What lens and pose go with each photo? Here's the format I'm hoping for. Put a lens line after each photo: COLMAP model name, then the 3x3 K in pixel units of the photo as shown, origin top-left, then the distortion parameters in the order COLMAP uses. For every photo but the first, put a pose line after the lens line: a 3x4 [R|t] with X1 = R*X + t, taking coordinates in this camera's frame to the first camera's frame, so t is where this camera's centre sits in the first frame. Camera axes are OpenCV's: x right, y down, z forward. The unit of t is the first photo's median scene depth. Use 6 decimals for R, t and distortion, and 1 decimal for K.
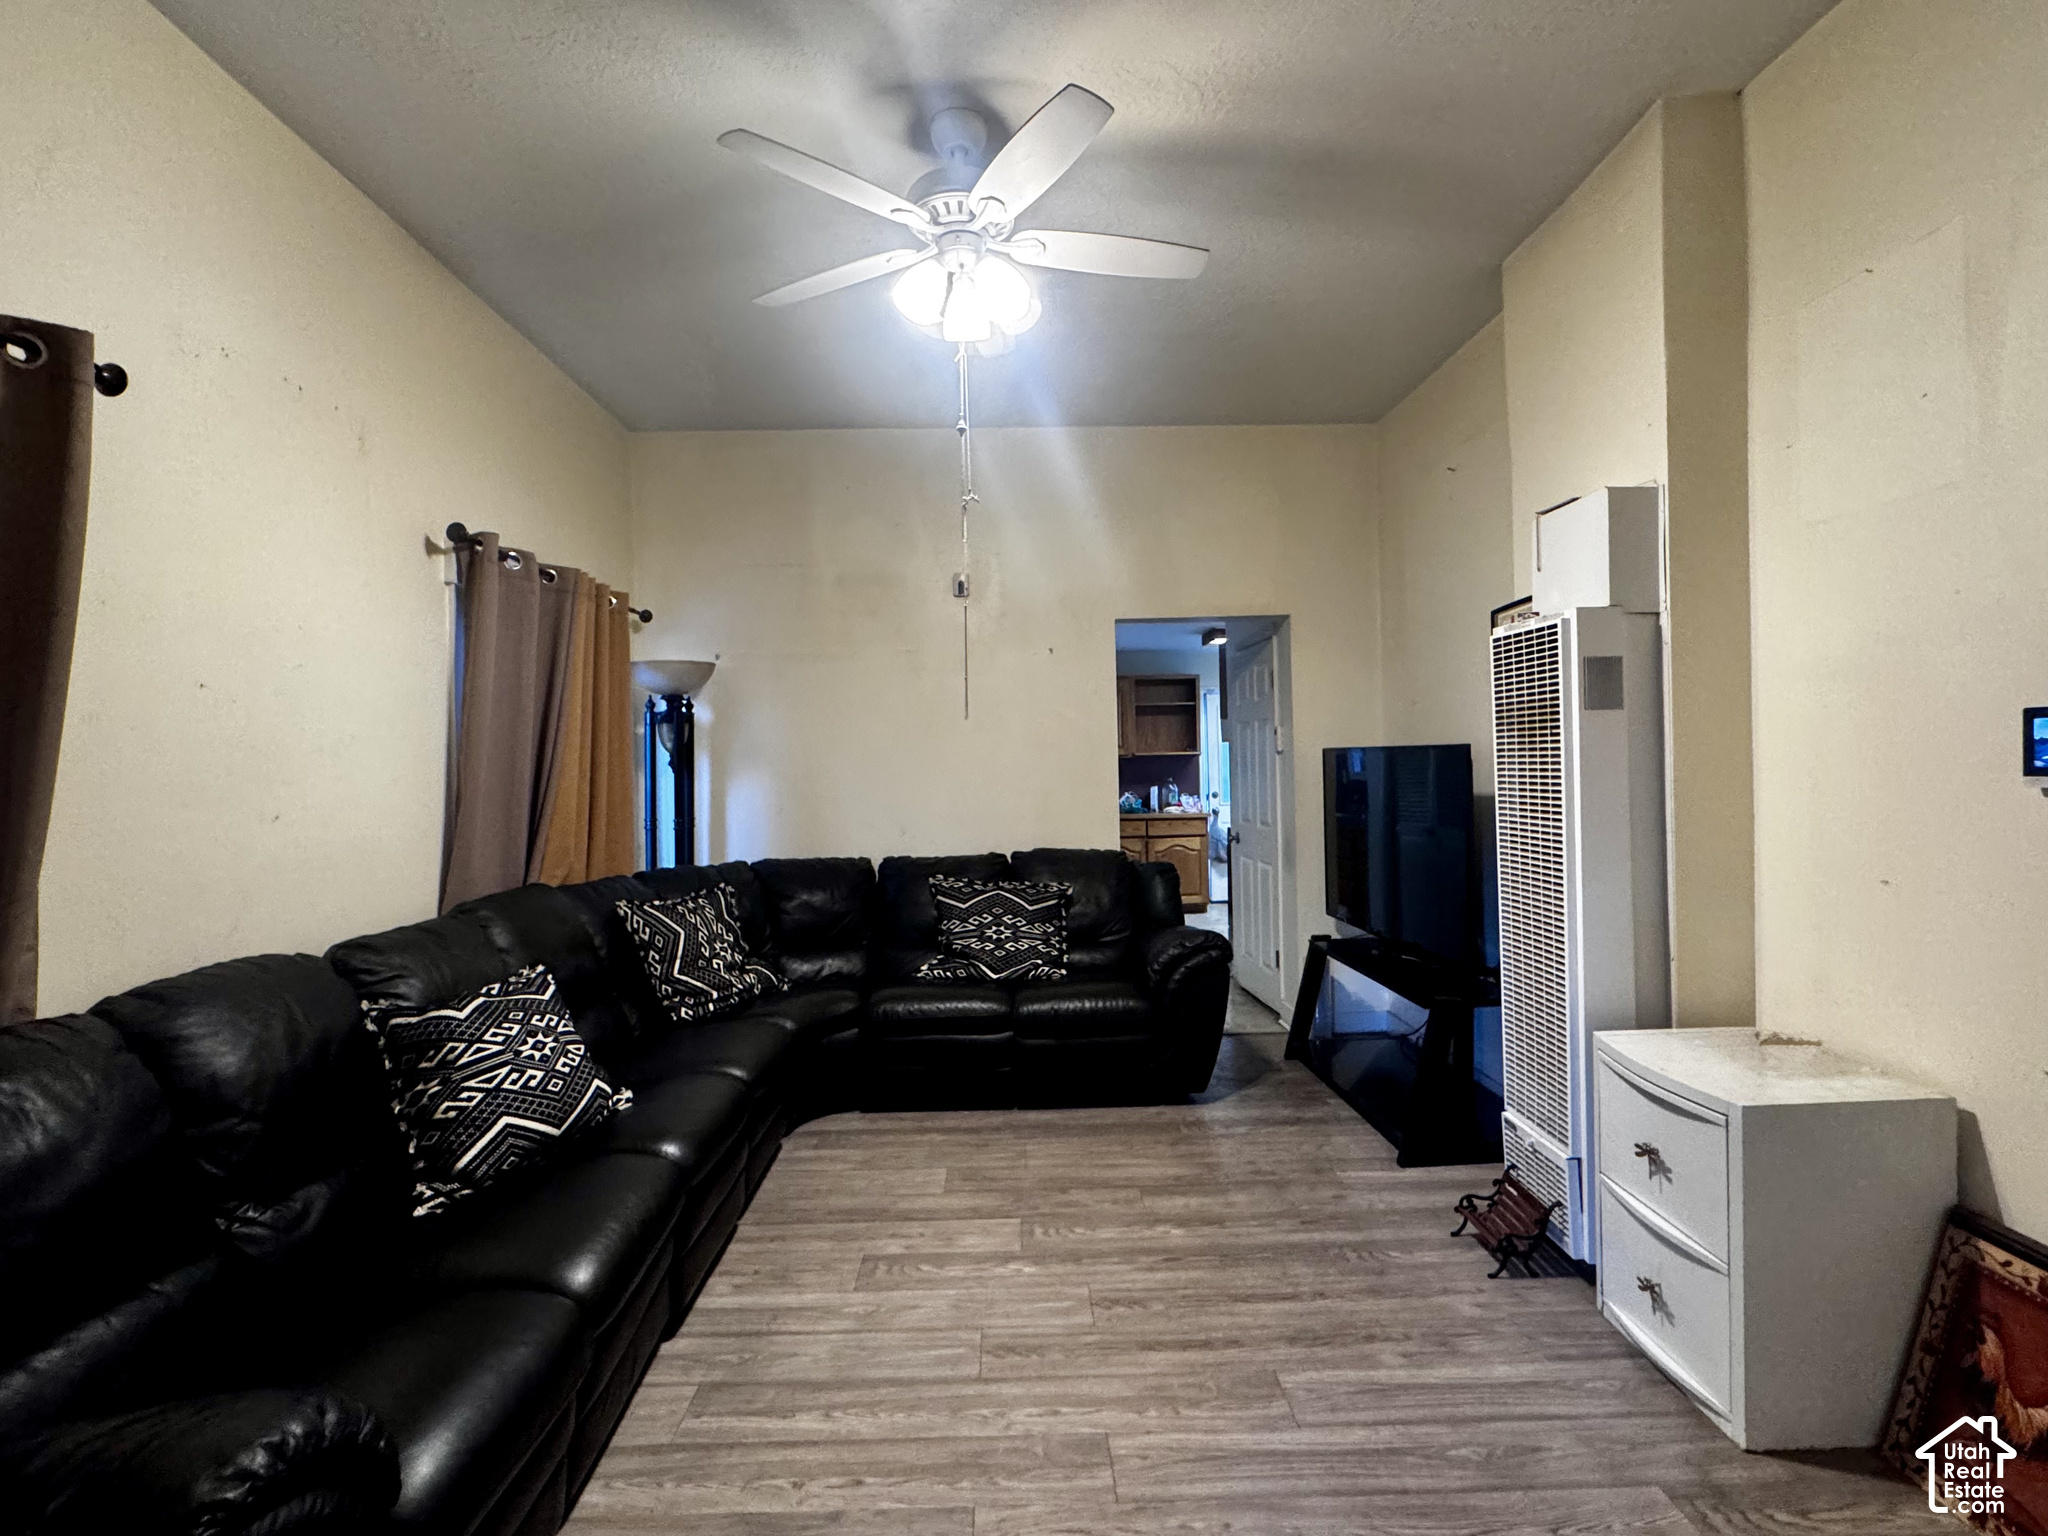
lens RADIAL K [[988.5, 0, 1022.0], [0, 988.5, 768.1], [0, 0, 1]] dist [-0.001205, -0.000392]
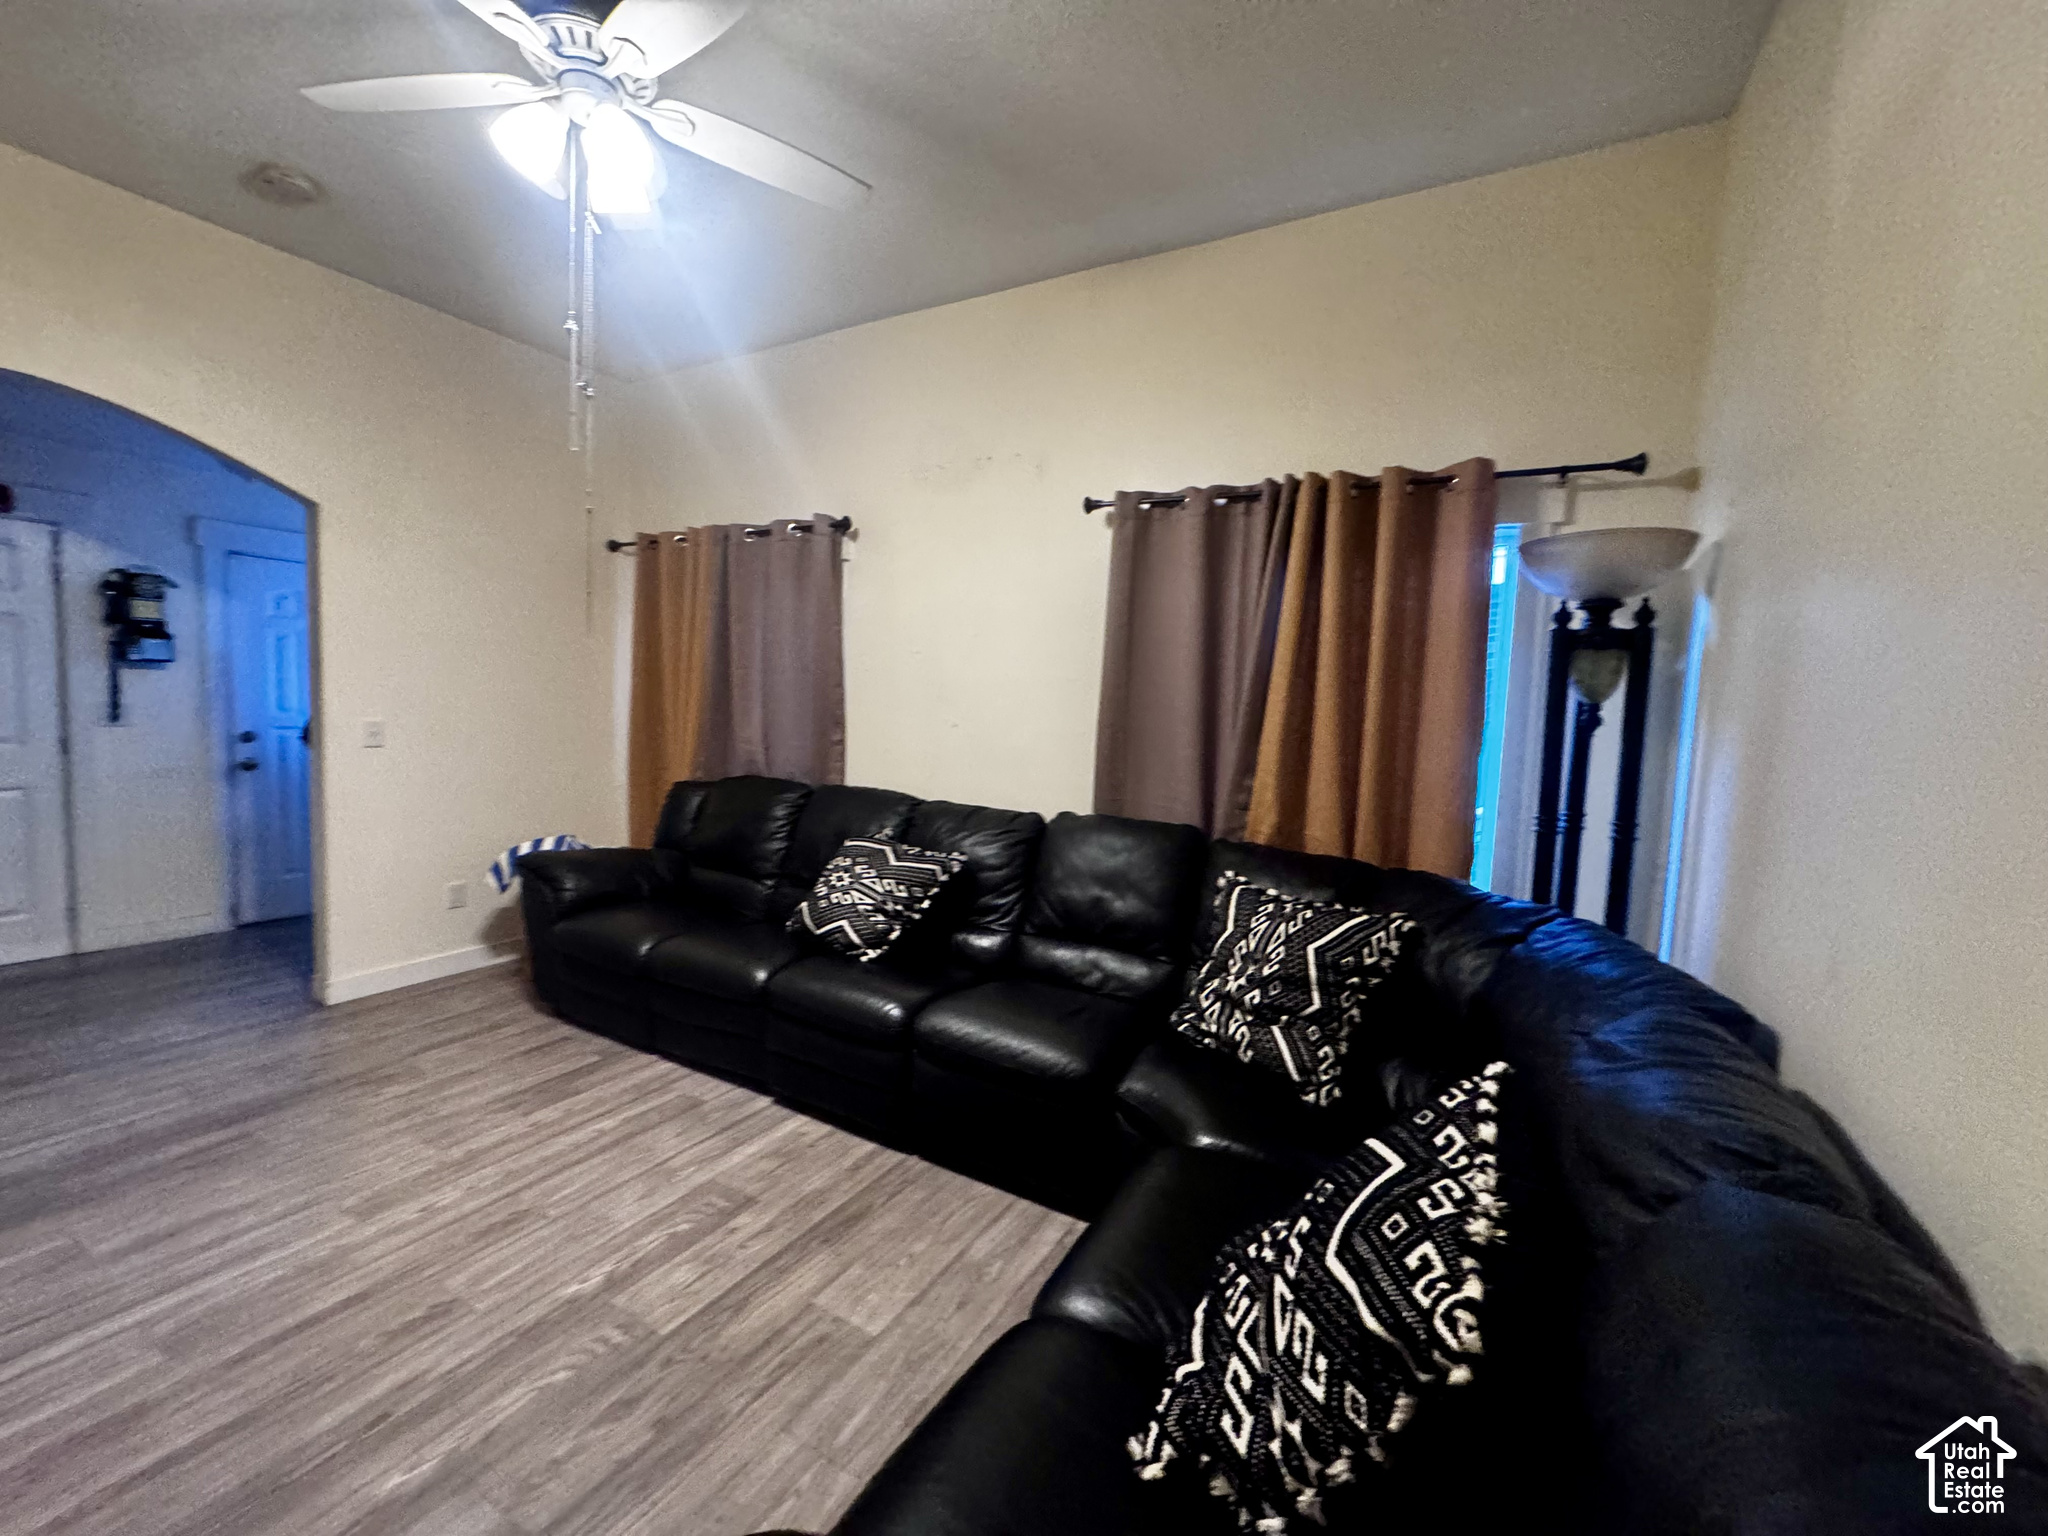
lens RADIAL K [[820.8, 0, 1020.7], [0, 820.8, 765.8], [0, 0, 1]] dist [-0.003301, 0.000877]
pose [[-0.513048, 0.062309, -0.856096, 0.403334], [-0.040617, 0.994482, 0.096722, -0.021742], [0.857399, 0.084394, -0.507686, 1.737316]]
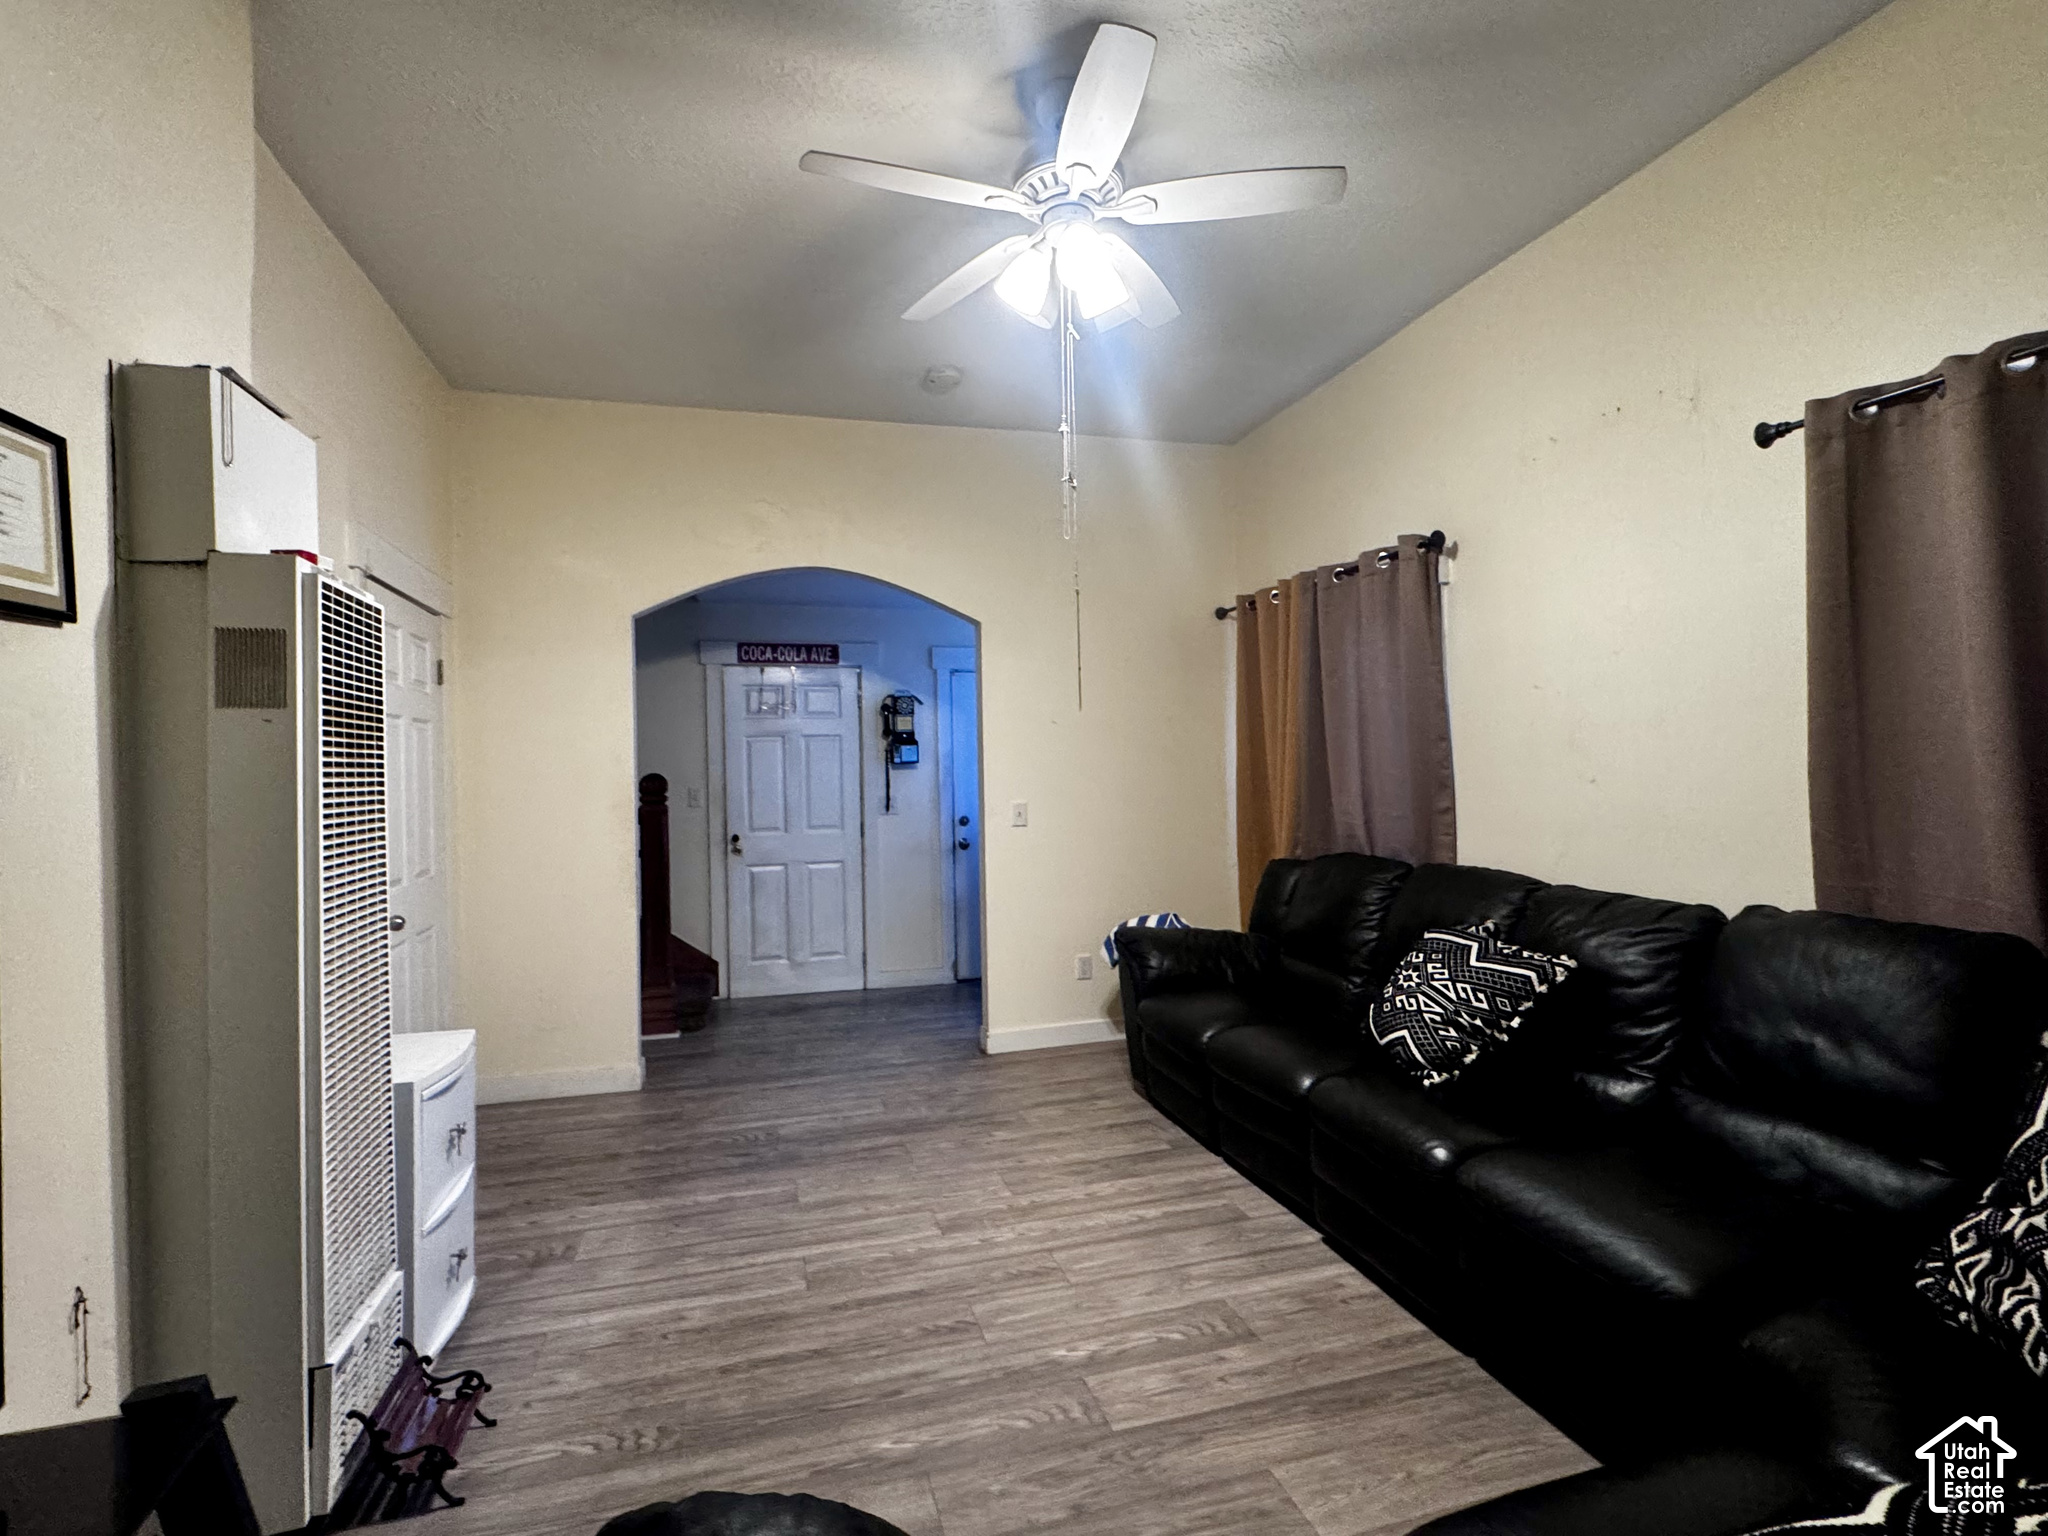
lens RADIAL K [[988.5, 0, 1019.8], [0, 988.5, 768.1], [0, 0, 1]] dist [-0.001205, -0.000392]
pose [[-0.966349, 0.040987, -0.253948, 0.249168], [0.038971, 0.999156, 0.012963, -0.009373], [0.254265, 0.002630, -0.967131, 1.914417]]
